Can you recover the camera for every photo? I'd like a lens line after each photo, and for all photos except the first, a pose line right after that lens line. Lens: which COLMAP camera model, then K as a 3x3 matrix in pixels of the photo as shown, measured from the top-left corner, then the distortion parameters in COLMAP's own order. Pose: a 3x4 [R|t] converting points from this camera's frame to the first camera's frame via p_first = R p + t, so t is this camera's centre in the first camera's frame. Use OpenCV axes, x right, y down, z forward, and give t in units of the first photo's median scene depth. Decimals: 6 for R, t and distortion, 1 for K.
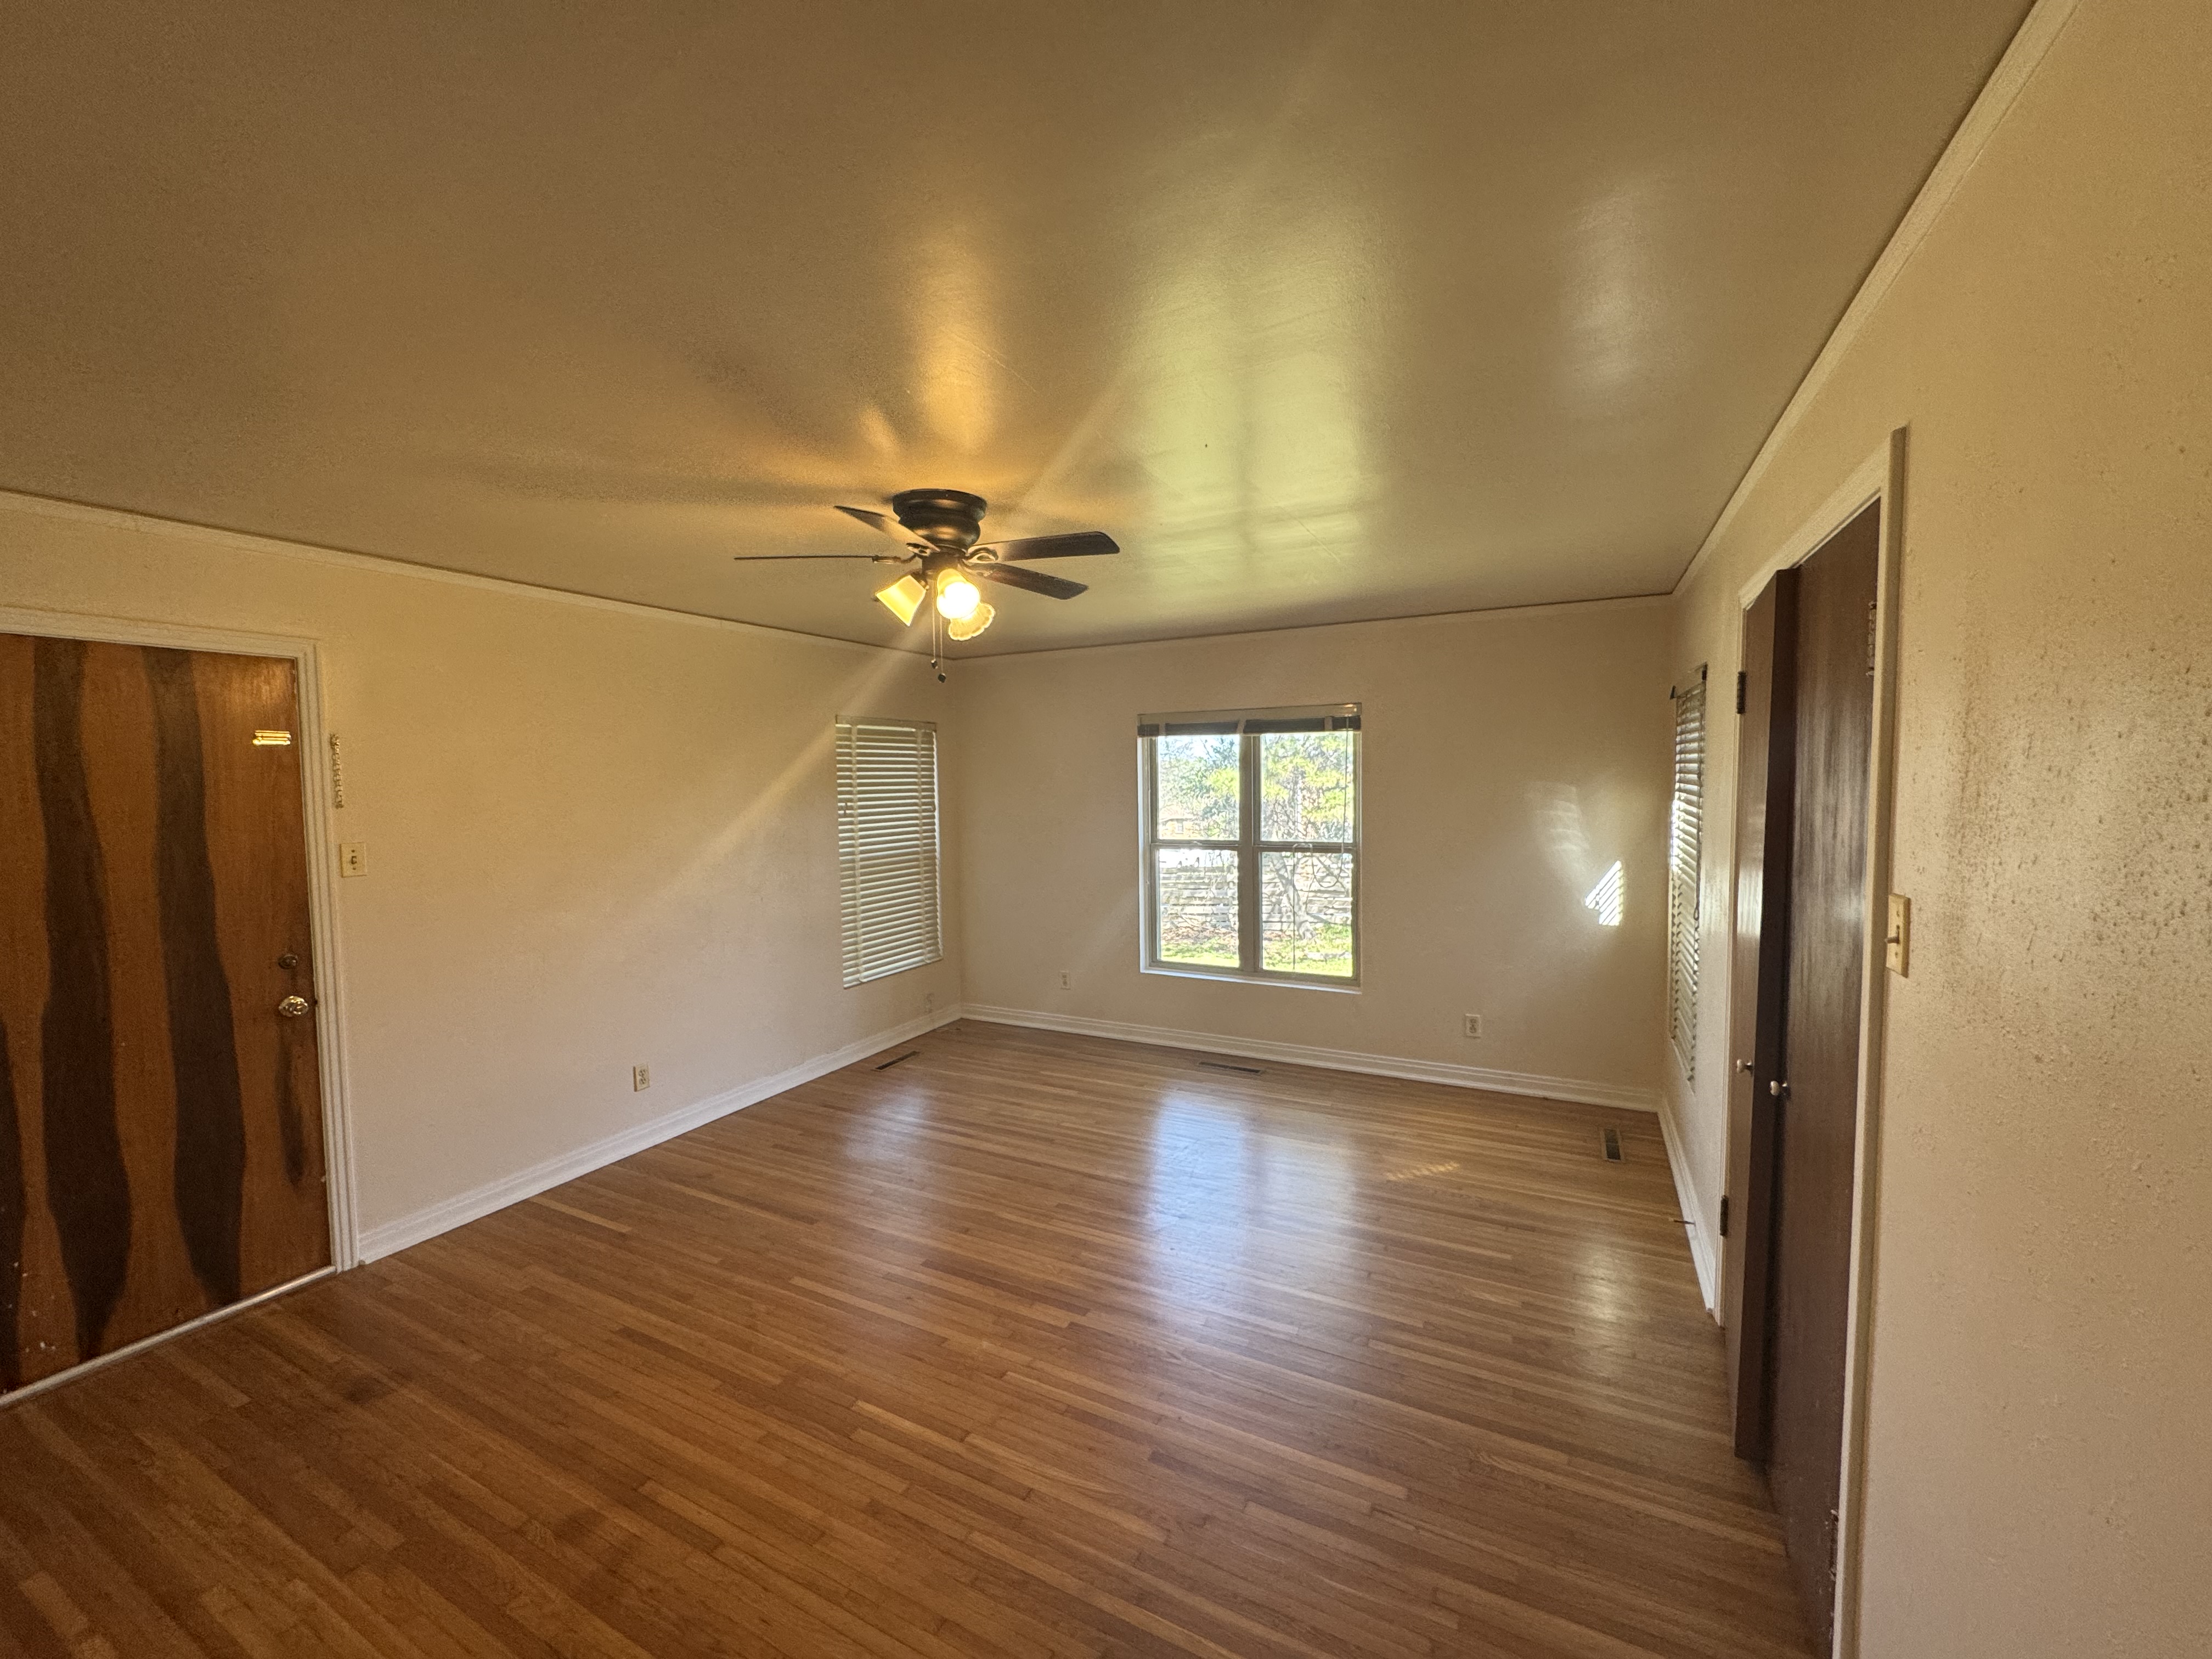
lens RADIAL K [[881.8, 0, 1100.7], [0, 881.8, 826.8], [0, 0, 1]] dist [-0.003332, 0.000521]
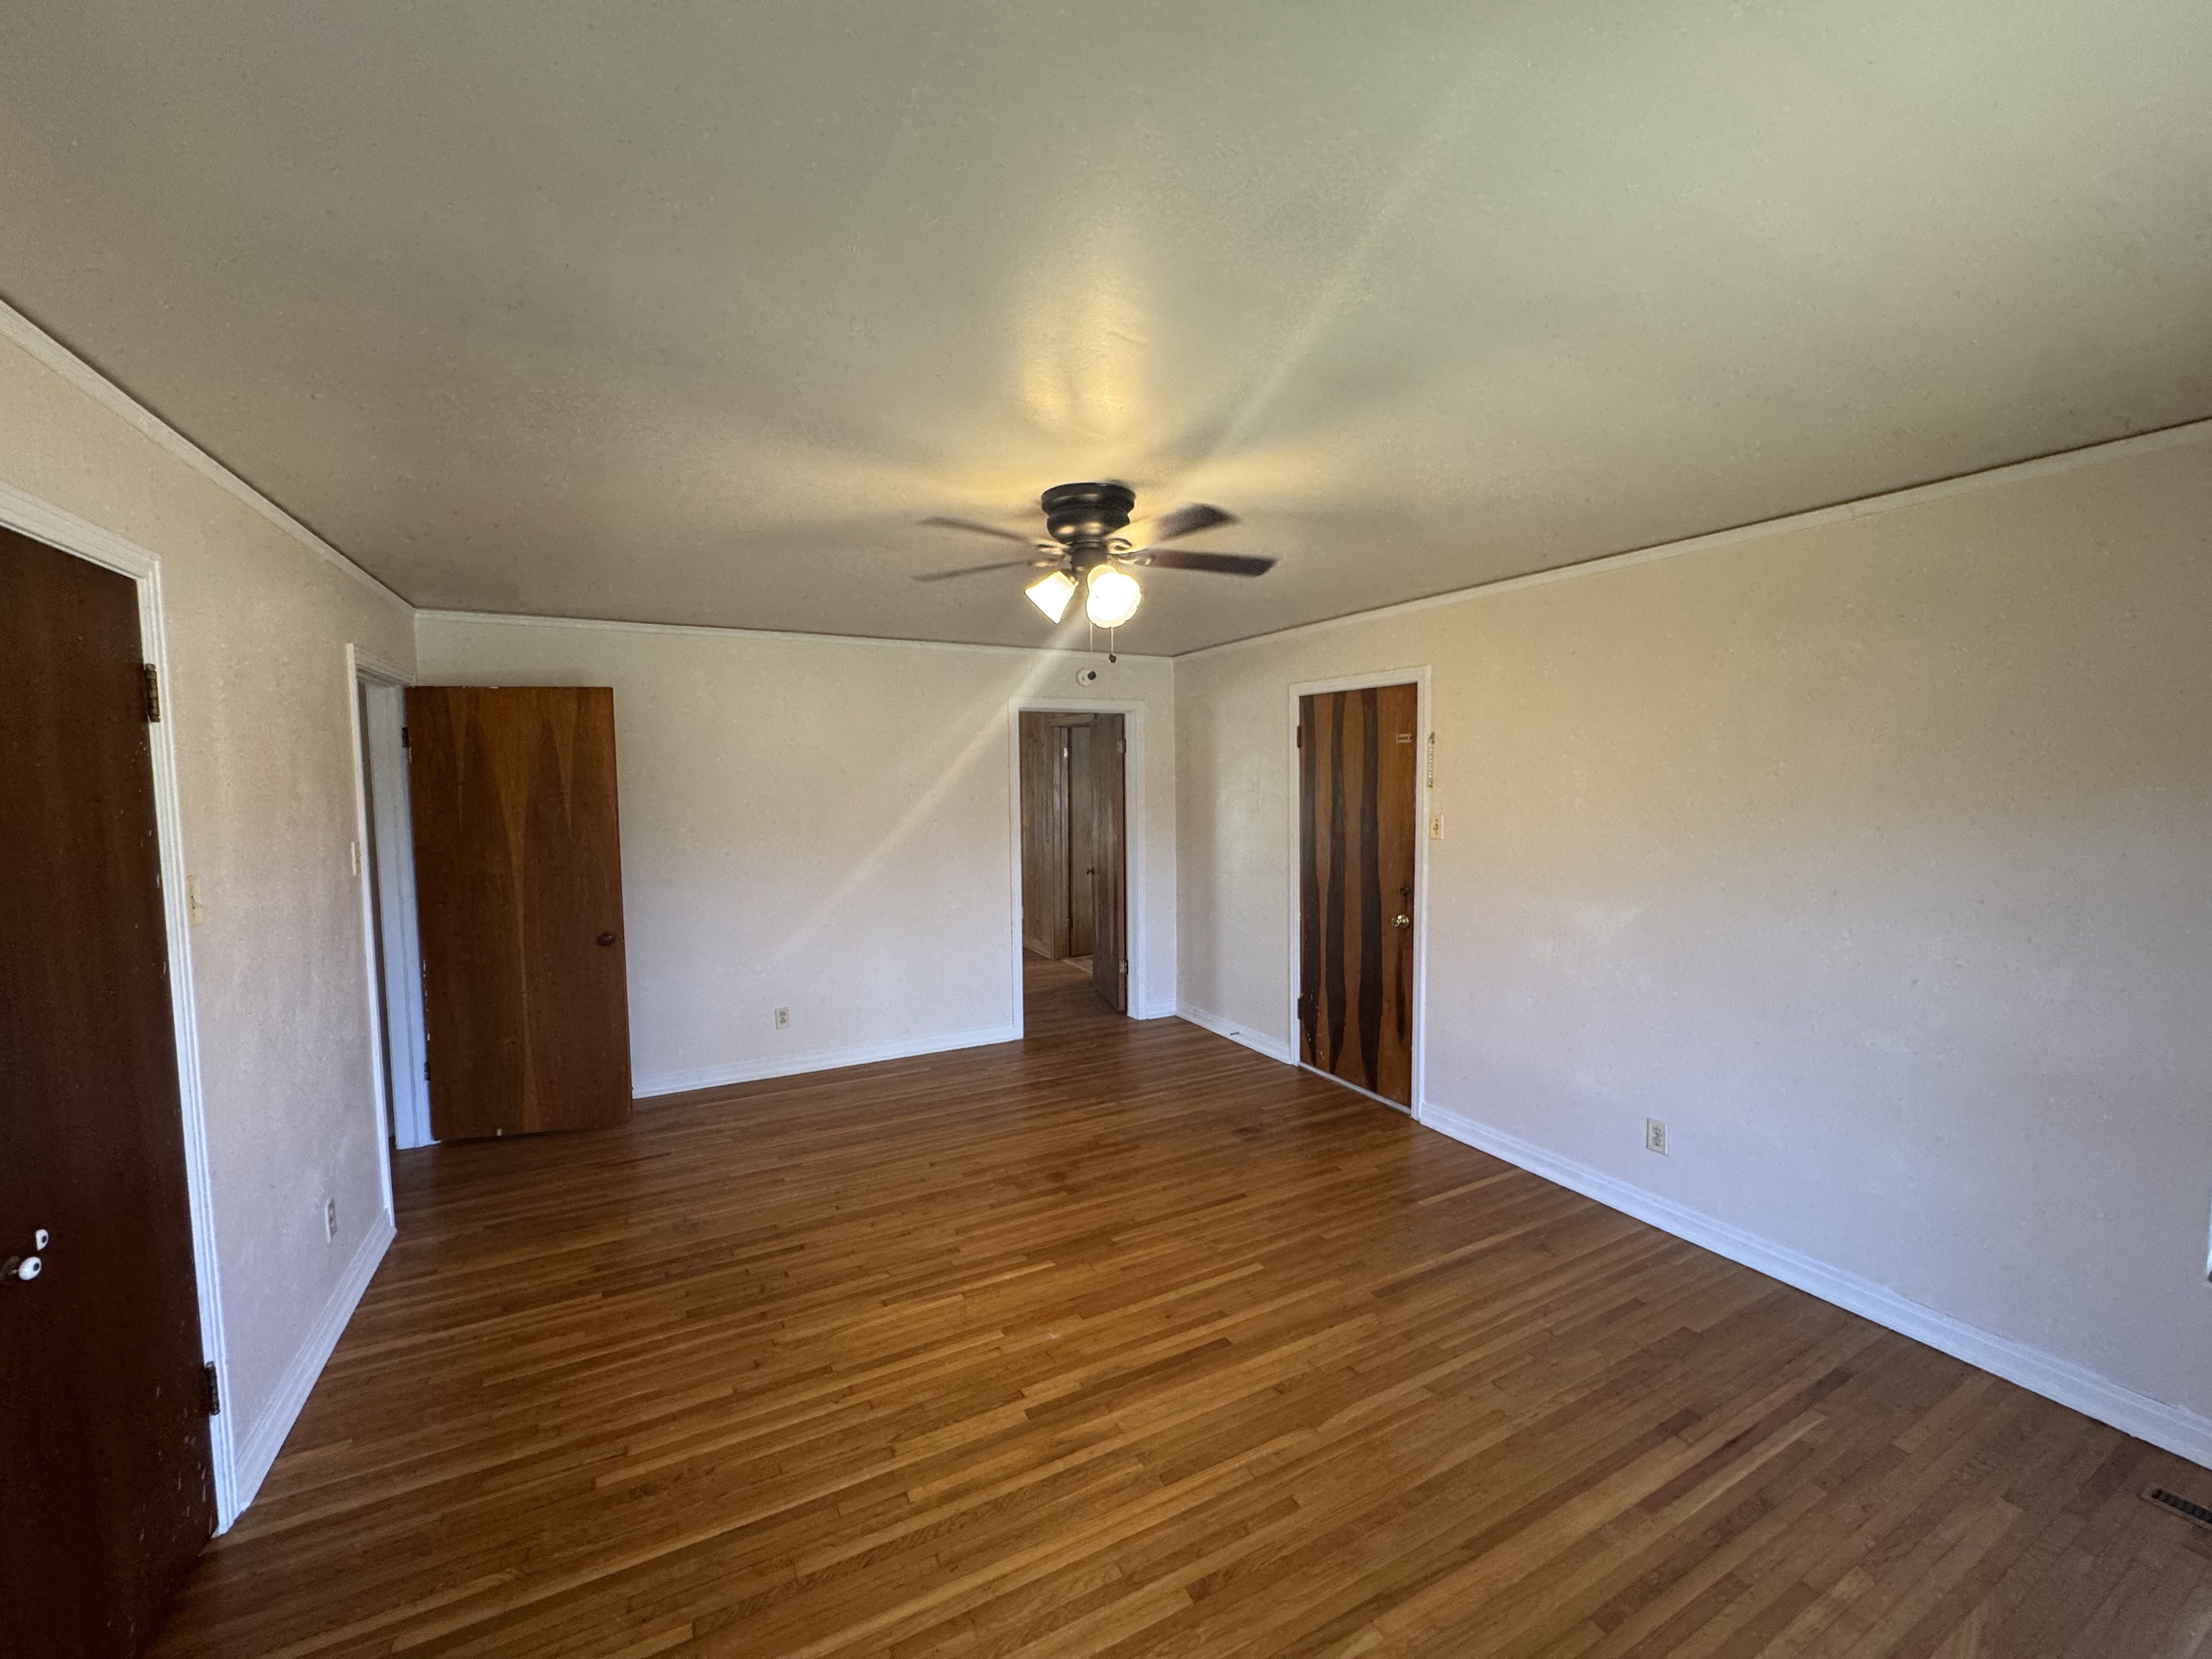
lens RADIAL K [[881.8, 0, 1100.7], [0, 881.8, 826.8], [0, 0, 1]] dist [-0.003332, 0.000521]
pose [[-0.565238, 0.070492, -0.821910, 0.610499], [-0.030038, 0.993923, 0.105902, -0.100453], [0.824381, 0.084548, -0.559686, 1.512816]]
